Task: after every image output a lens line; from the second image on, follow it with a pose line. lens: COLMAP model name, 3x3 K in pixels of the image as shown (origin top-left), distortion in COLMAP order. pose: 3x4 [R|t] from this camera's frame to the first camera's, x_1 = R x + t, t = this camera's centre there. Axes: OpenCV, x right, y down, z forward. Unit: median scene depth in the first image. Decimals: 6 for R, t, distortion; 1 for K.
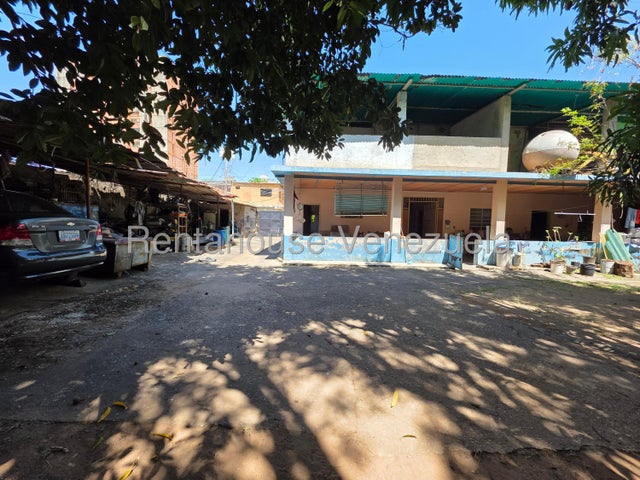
lens RADIAL K [[256.4, 0, 319.0], [0, 256.4, 239.1], [0, 0, 1]] dist [-0.002483, 0.000183]
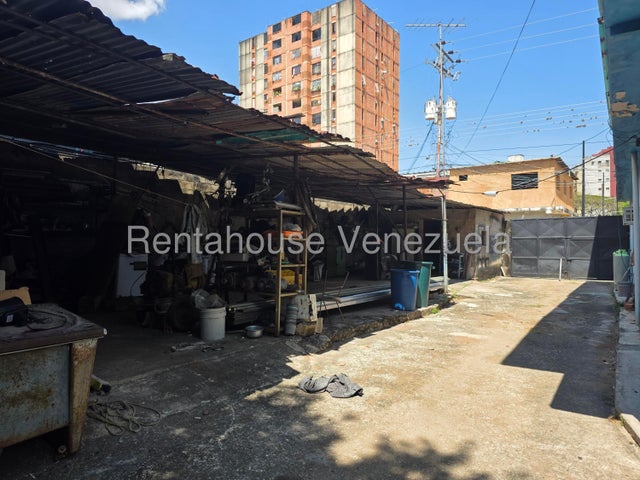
lens RADIAL K [[433.3, 0, 320.1], [0, 433.3, 239.9], [0, 0, 1]] dist [0.003641, 0.000244]
pose [[0.804054, -0.026414, -0.593969, -0.062794], [-0.018737, 0.997391, -0.069719, -0.020400], [0.594261, 0.067187, 0.801461, 0.249416]]
